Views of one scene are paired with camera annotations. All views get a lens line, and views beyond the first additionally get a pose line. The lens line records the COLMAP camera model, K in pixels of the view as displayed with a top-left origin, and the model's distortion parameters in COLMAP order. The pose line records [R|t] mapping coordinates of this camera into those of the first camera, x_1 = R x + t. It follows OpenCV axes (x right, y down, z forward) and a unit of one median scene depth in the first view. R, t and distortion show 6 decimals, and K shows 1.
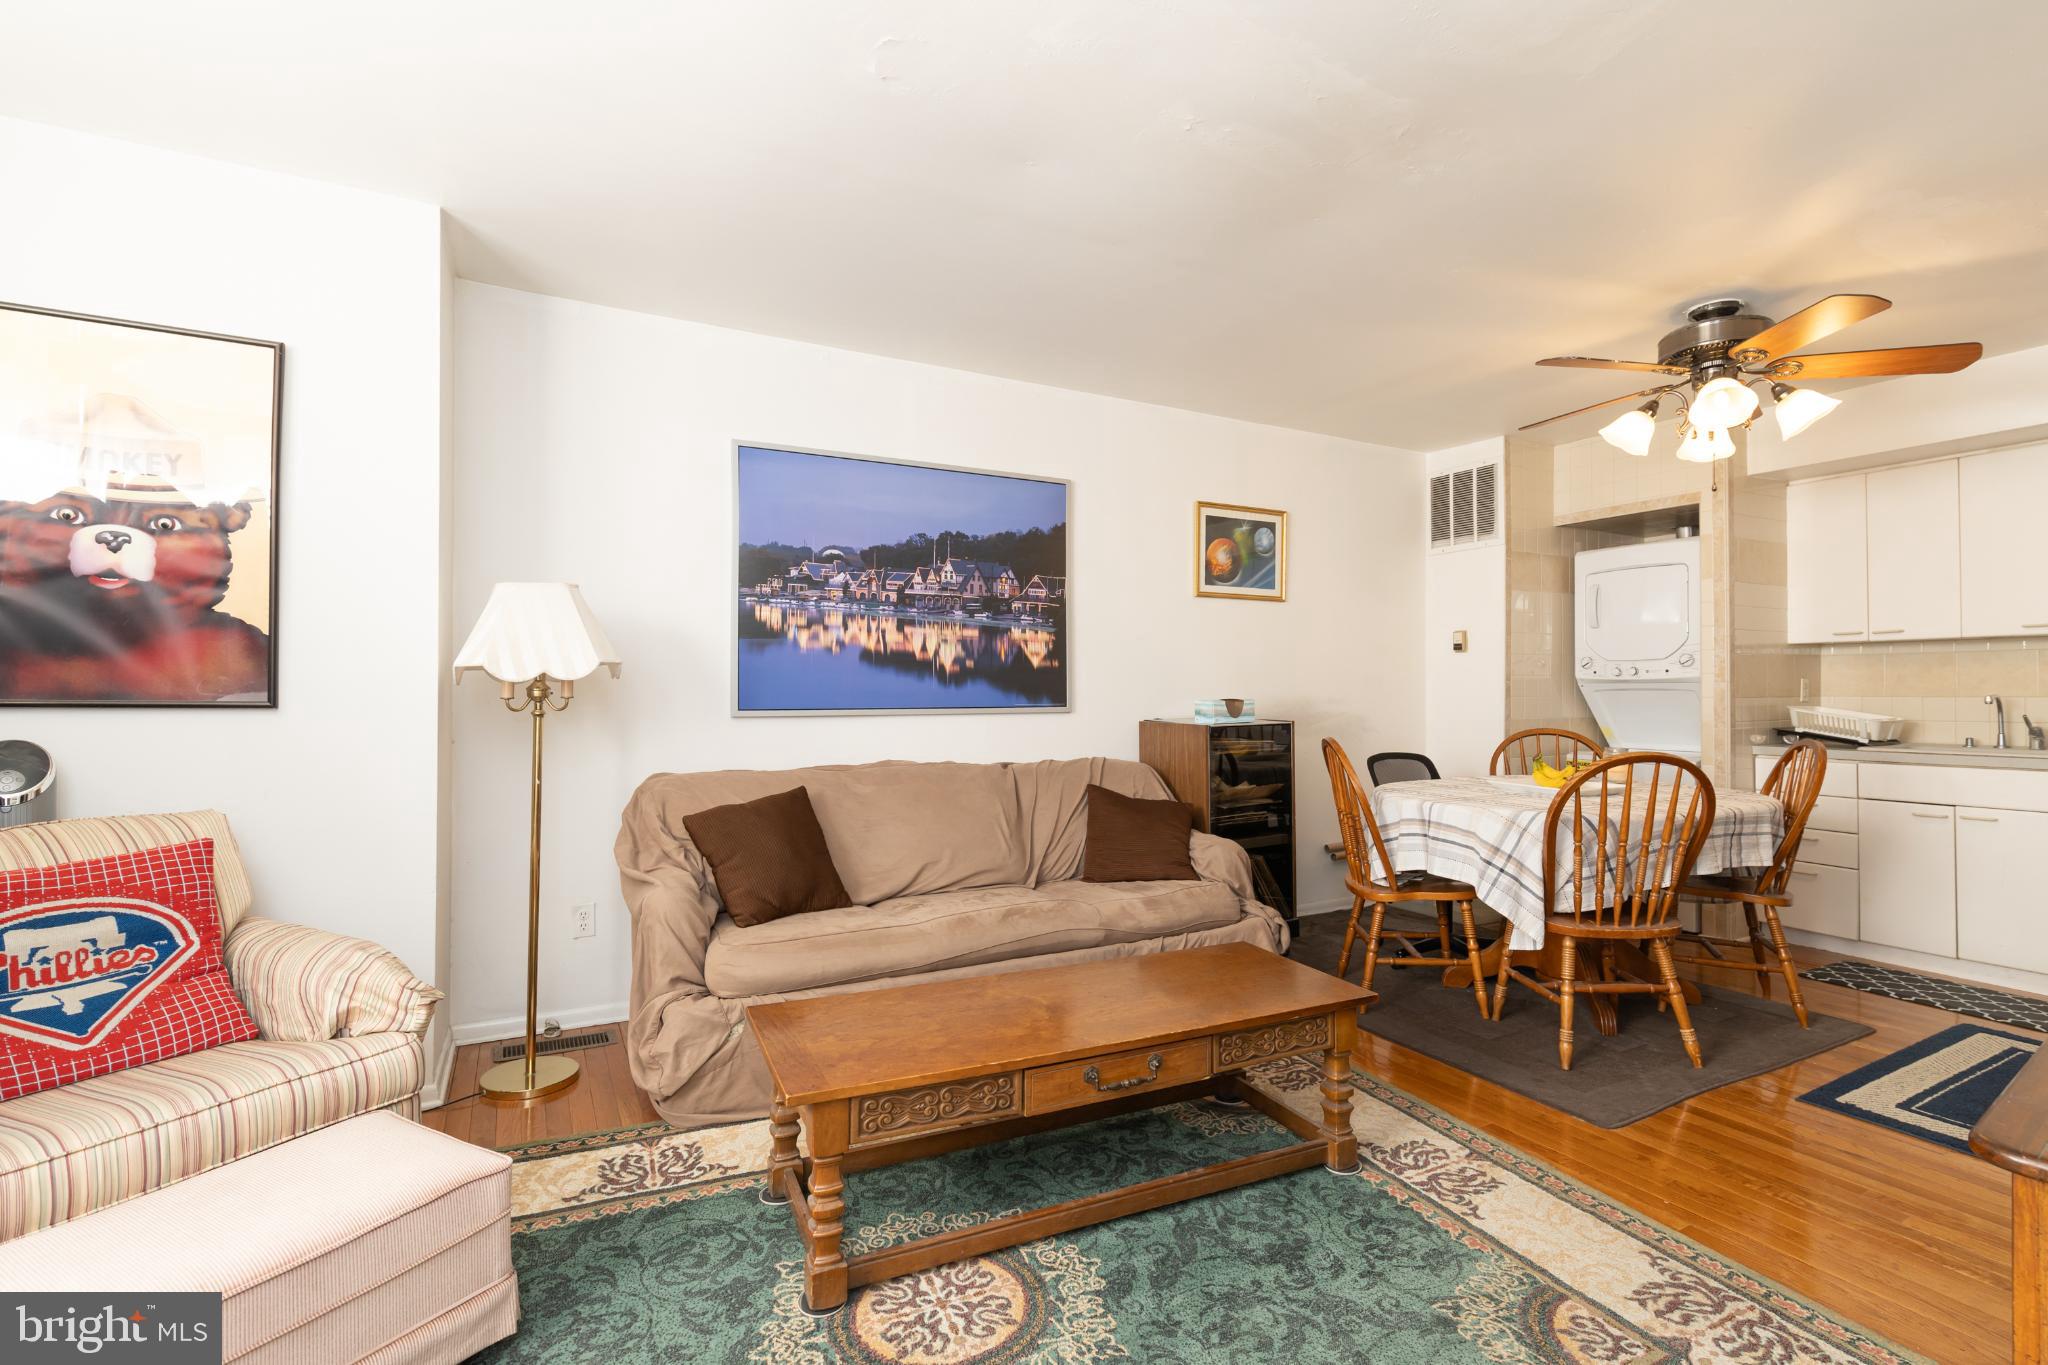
lens RADIAL K [[929.5, 0, 1012.8], [0, 929.5, 683.1], [0, 0, 1]] dist [0.003147, -0.000222]
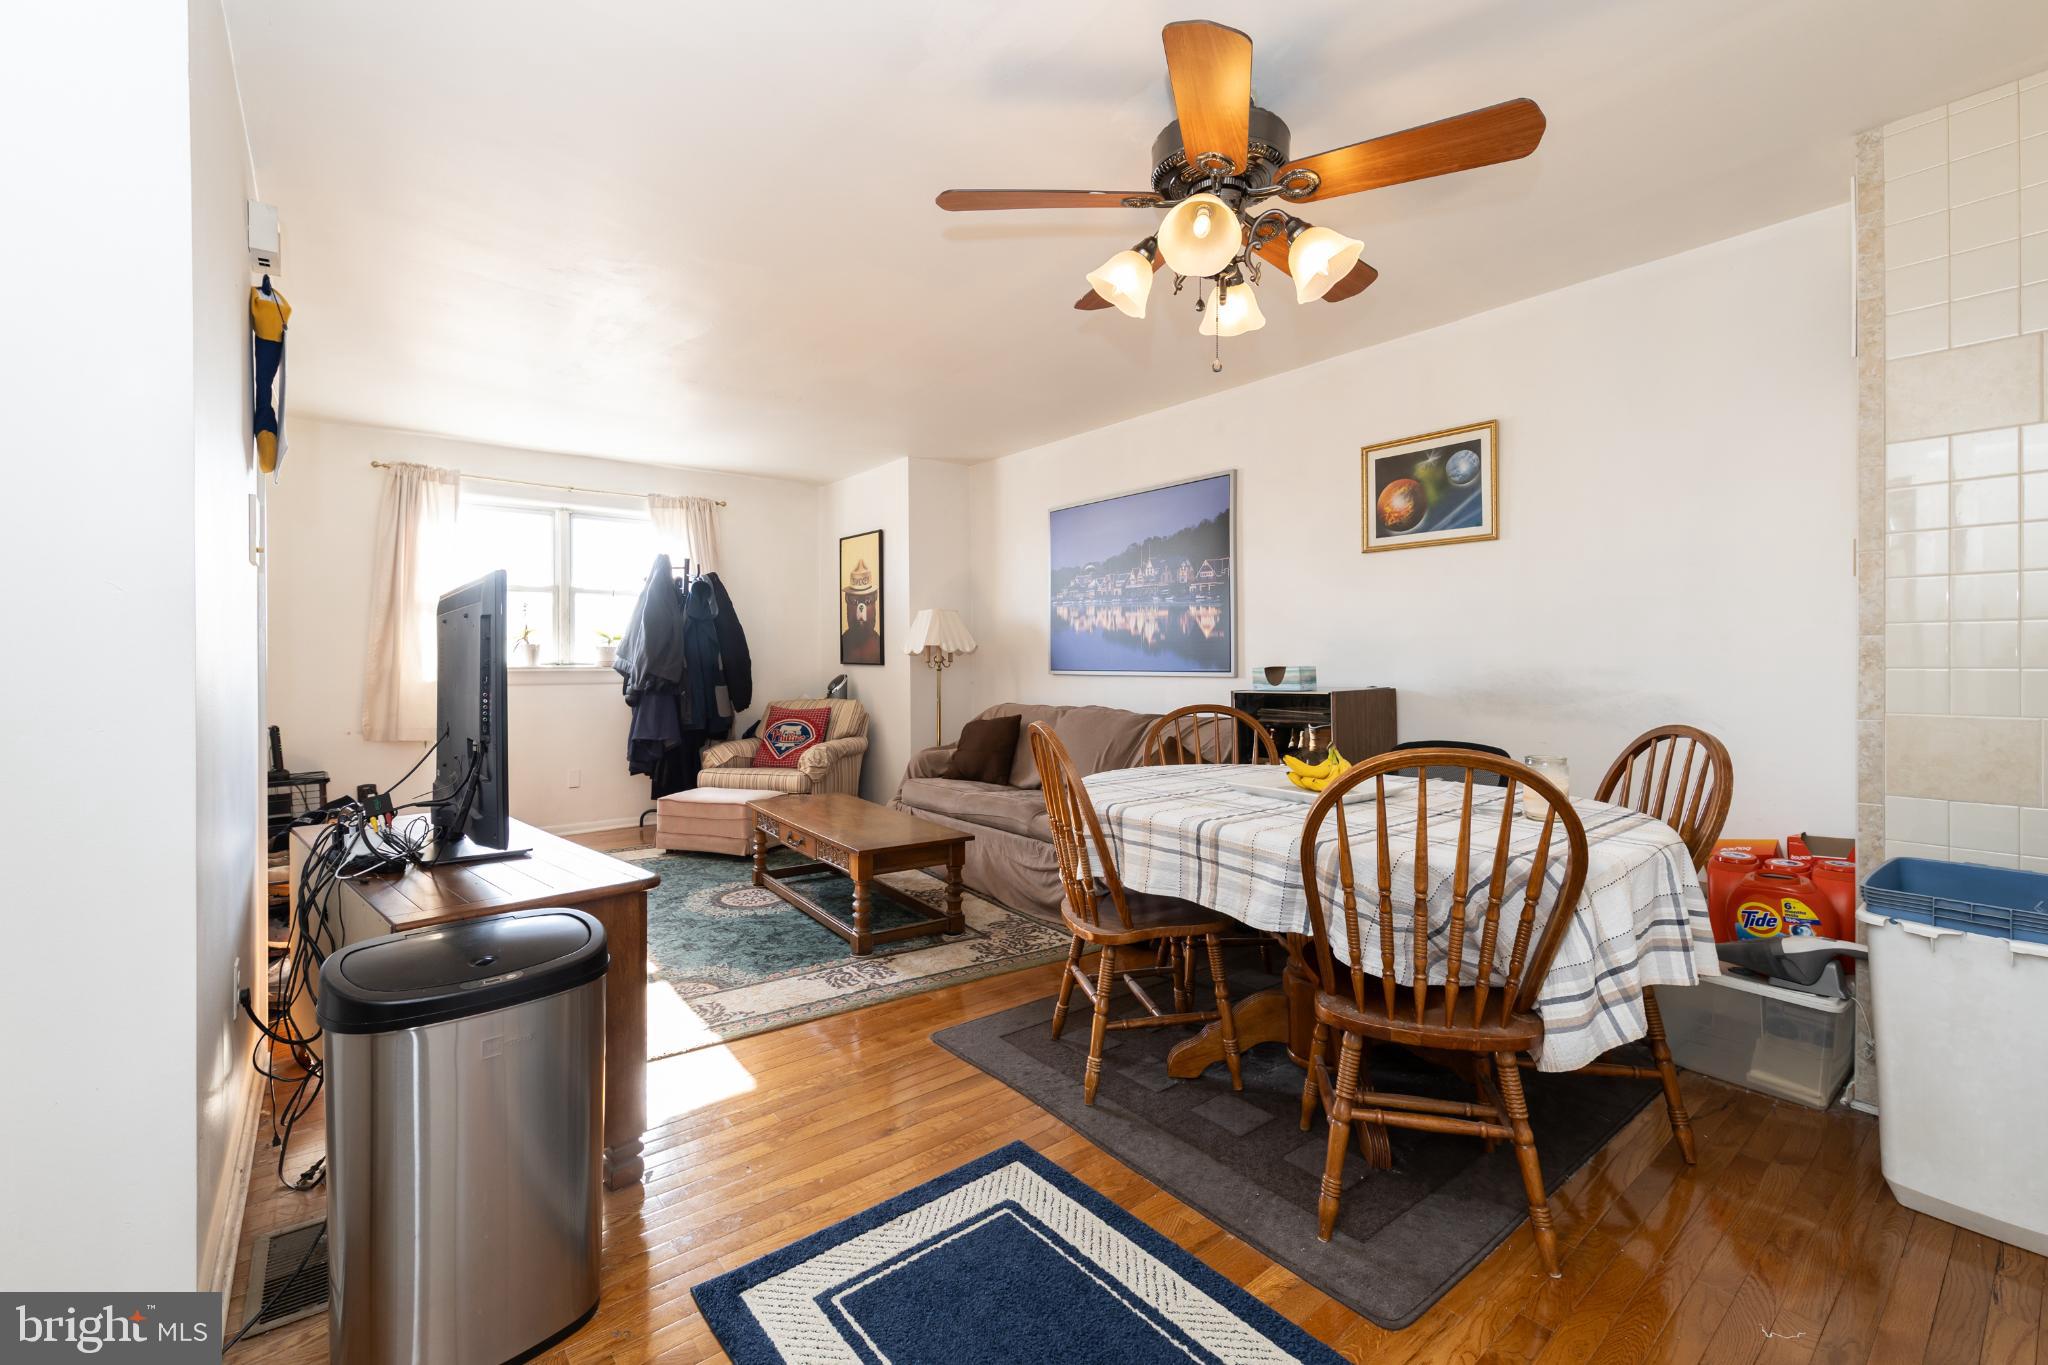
lens RADIAL K [[878.6, 0, 1024.5], [0, 878.6, 657.4], [0, 0, 1]] dist [0.000640, 0.000024]
pose [[0.179512, -0.001945, -0.983754, 1.153052], [0.009797, 0.999952, -0.000189, 0.005923], [0.983707, -0.009603, 0.179522, 0.613656]]
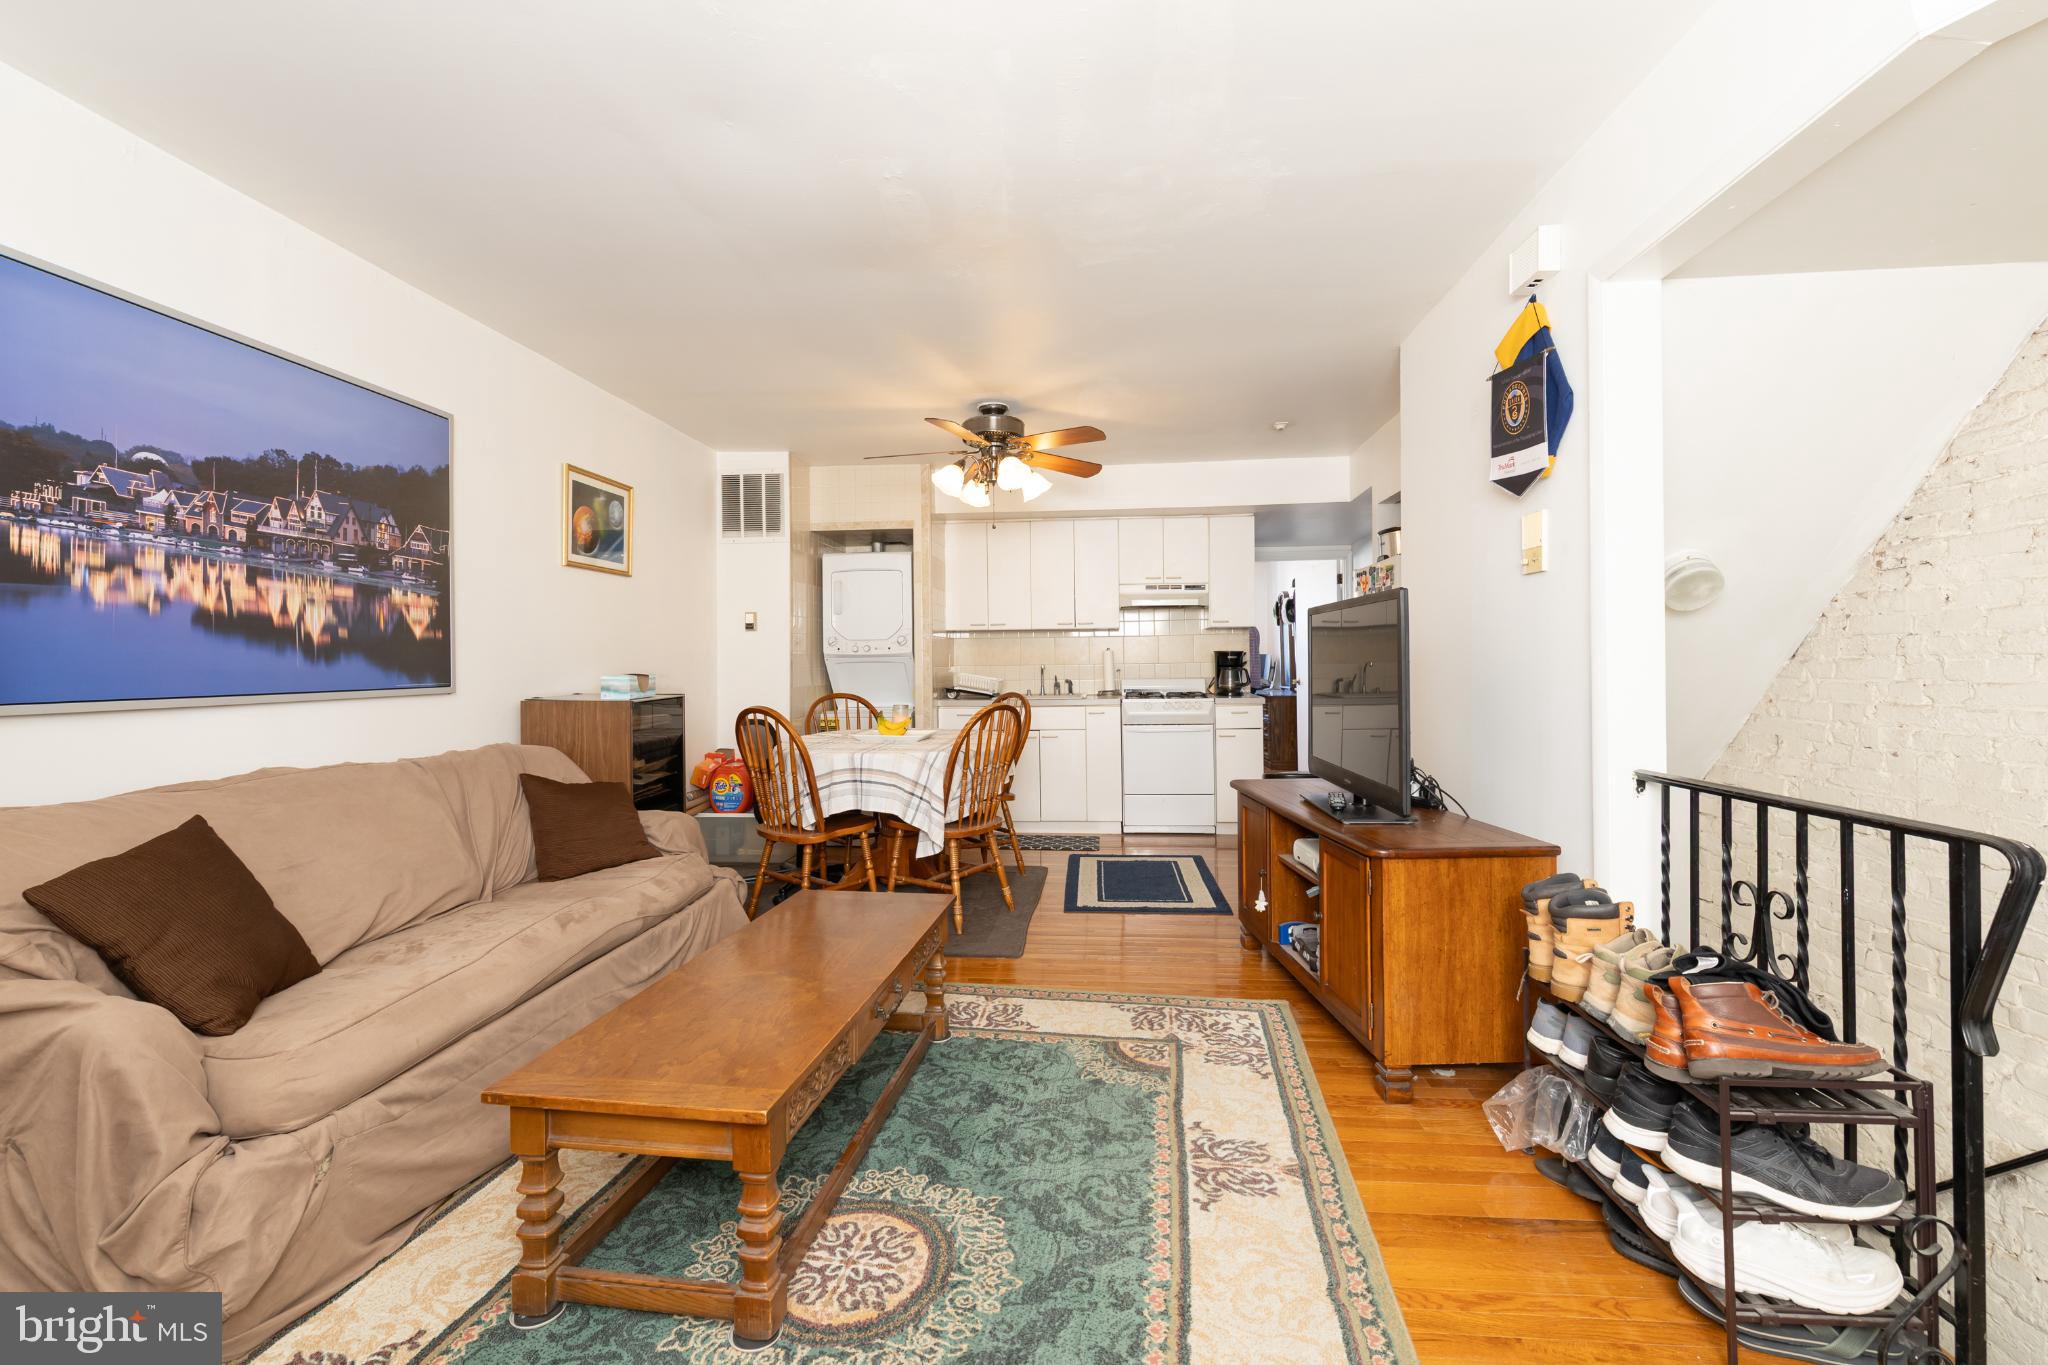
lens RADIAL K [[914.6, 0, 1018.9], [0, 914.6, 658.0], [0, 0, 1]] dist [0.001553, -0.000133]
pose [[0.542771, -0.002284, 0.839878, -0.386048], [0.003149, 0.999995, 0.000685, 0.000946], [-0.839875, 0.002273, 0.542775, 0.139124]]
